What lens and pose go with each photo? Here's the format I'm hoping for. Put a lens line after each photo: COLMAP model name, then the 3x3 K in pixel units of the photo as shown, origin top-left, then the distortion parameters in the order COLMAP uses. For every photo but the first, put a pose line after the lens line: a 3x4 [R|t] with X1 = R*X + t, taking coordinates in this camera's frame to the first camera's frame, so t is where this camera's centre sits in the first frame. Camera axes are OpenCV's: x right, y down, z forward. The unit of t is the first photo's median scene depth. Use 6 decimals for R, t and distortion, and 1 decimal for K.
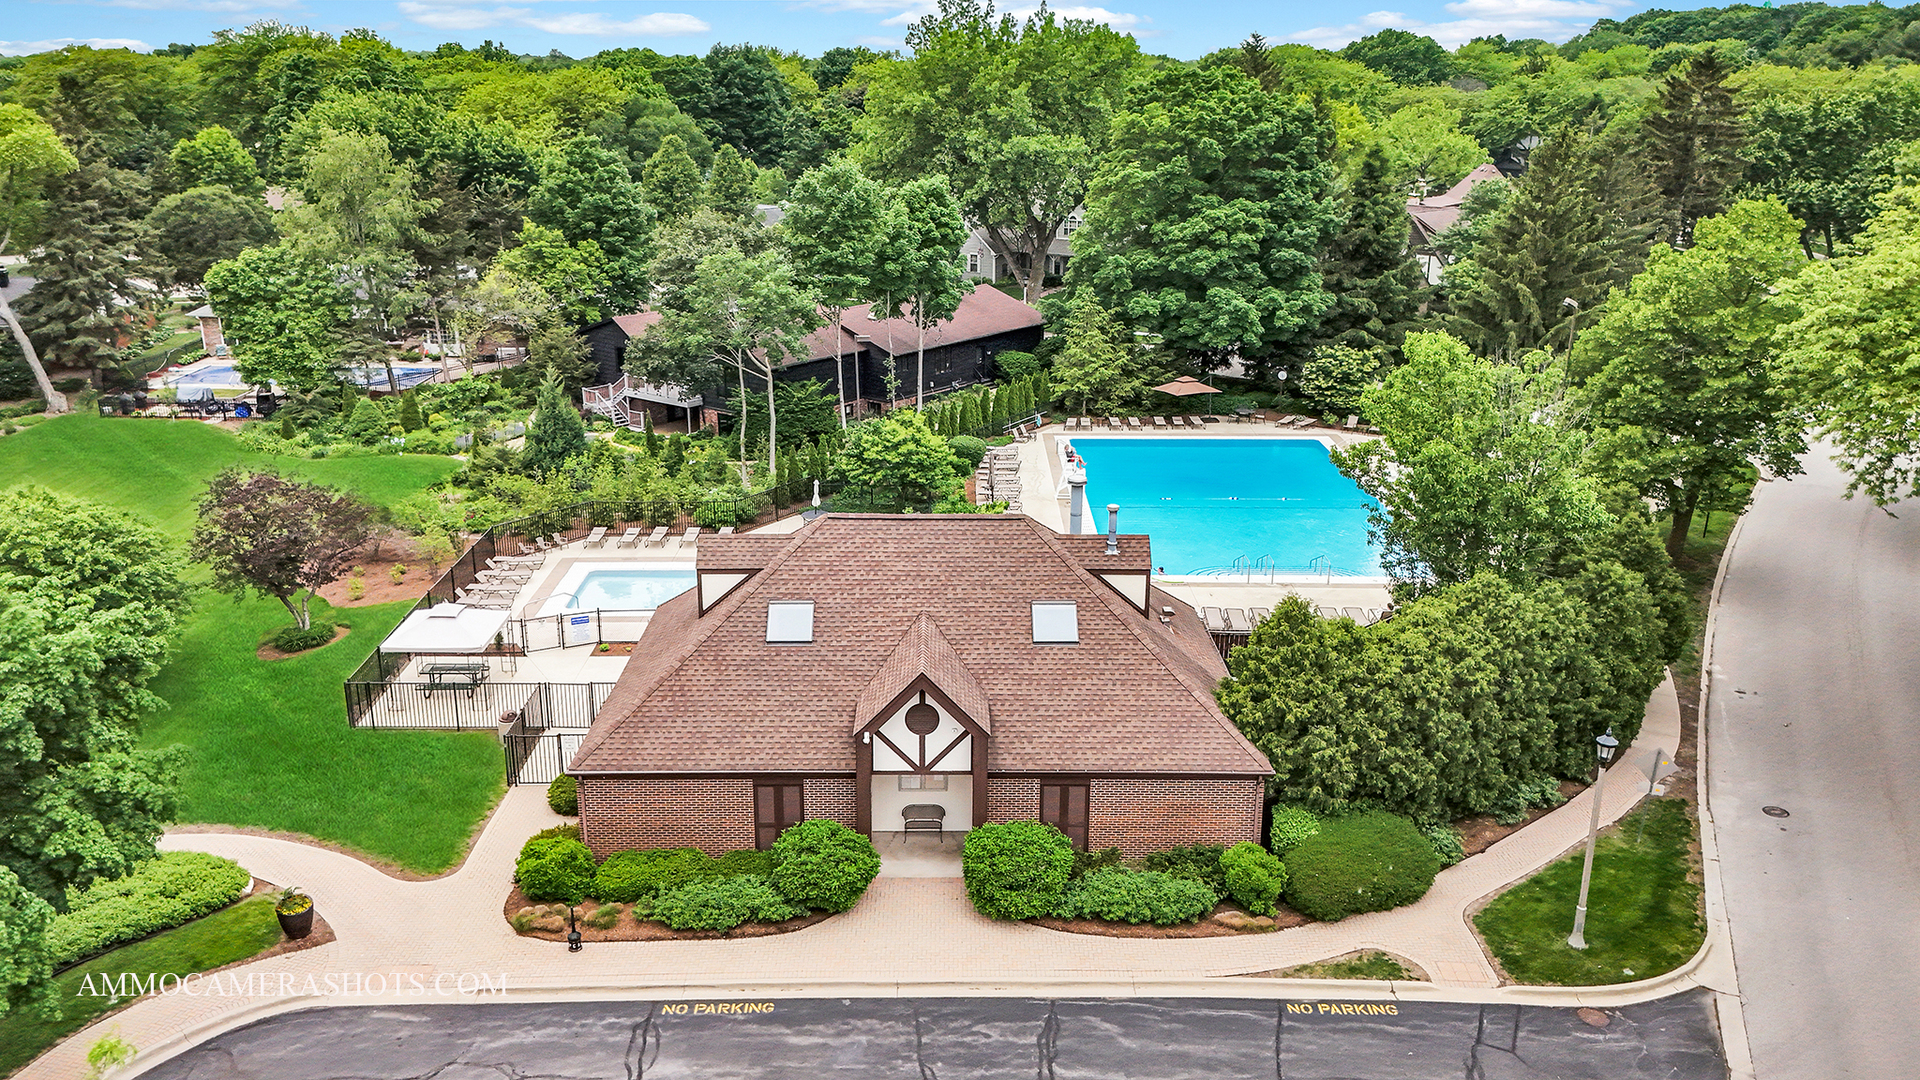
lens RADIAL K [[1441.4, 0, 960.0], [0, 1441.4, 540.0], [0, 0, 1]] dist [0.069567, -0.071422]
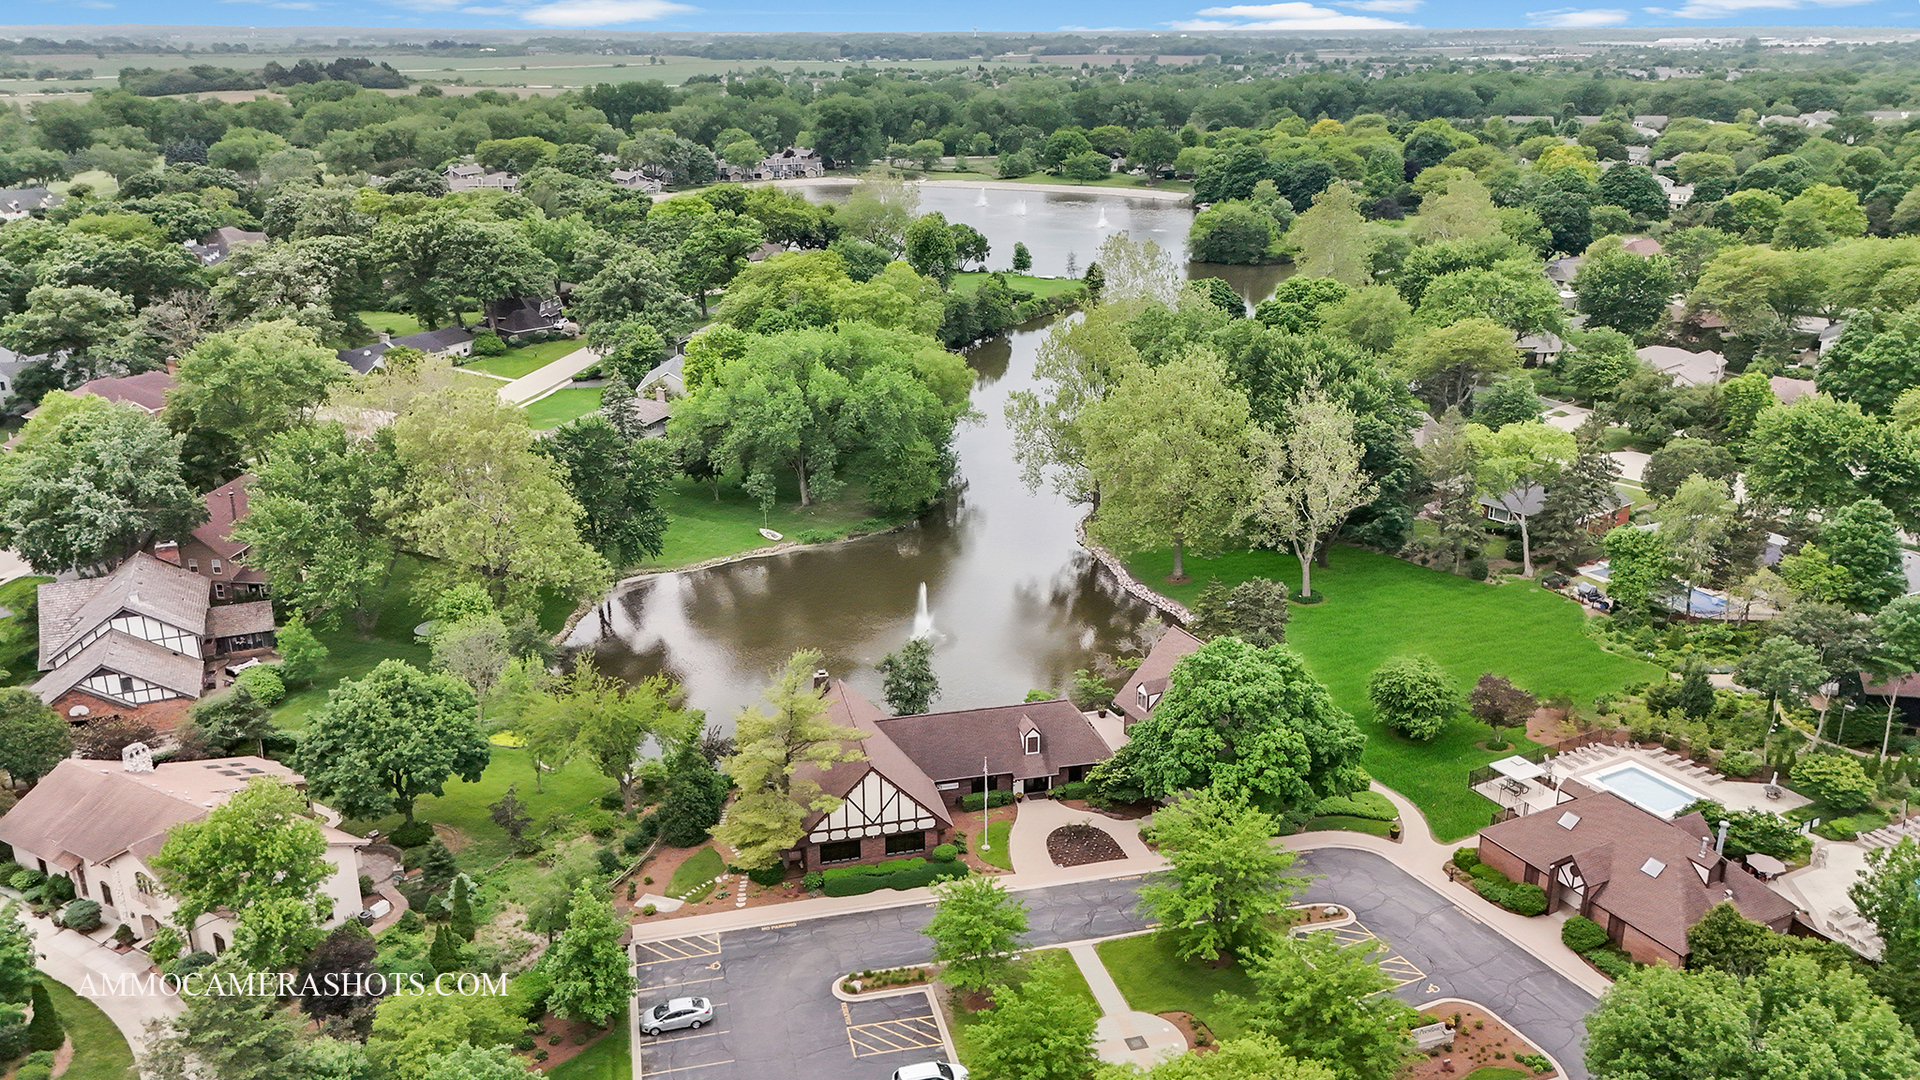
lens RADIAL K [[1441.4, 0, 960.0], [0, 1441.4, 540.0], [0, 0, 1]] dist [0.069567, -0.071422]
pose [[0.453314, 0.289517, -0.843022, 0.674914], [-0.261962, 0.947286, 0.184460, -0.289654], [0.851987, 0.137221, 0.505260, -0.651492]]
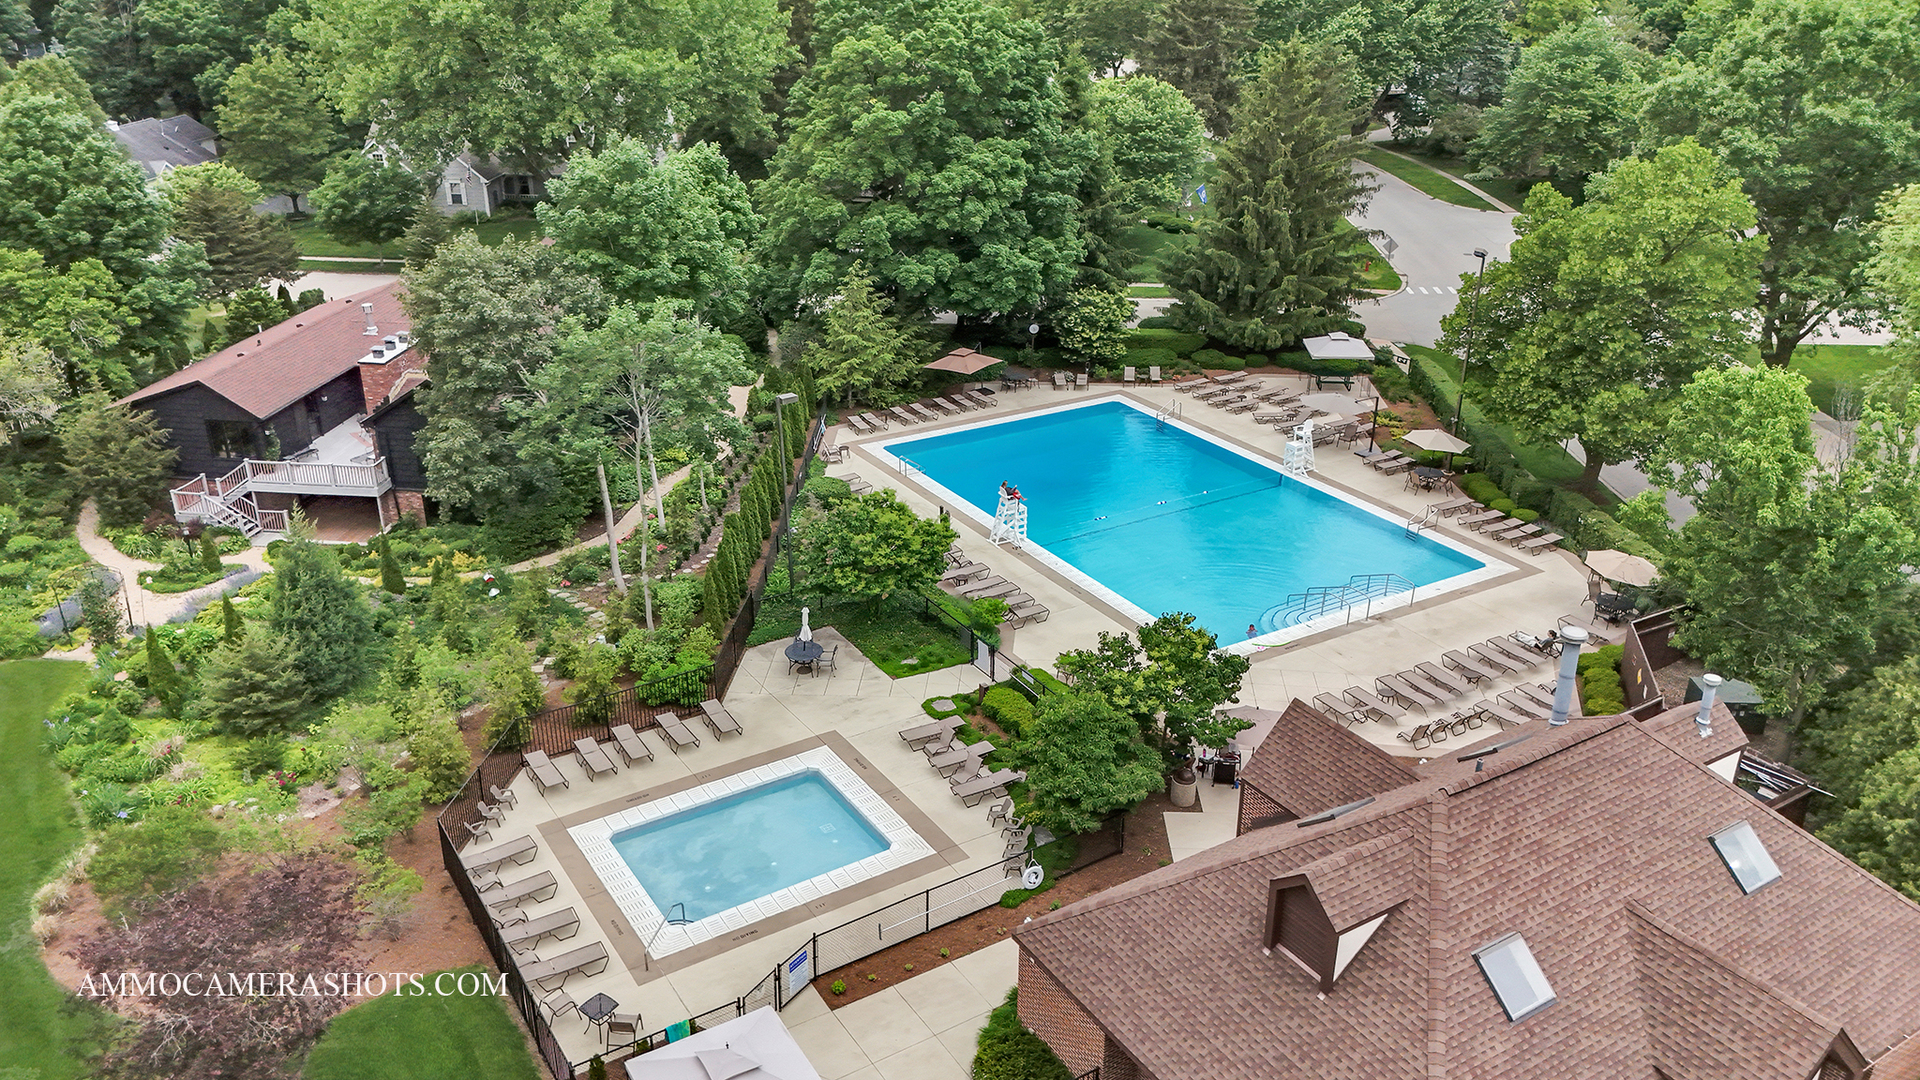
lens RADIAL K [[1441.4, 0, 960.0], [0, 1441.4, 540.0], [0, 0, 1]] dist [0.069567, -0.071422]
pose [[0.853589, -0.208558, 0.477378, -0.289612], [0.155503, 0.976594, 0.148605, -0.132684], [-0.497197, -0.052613, 0.866041, 0.247141]]
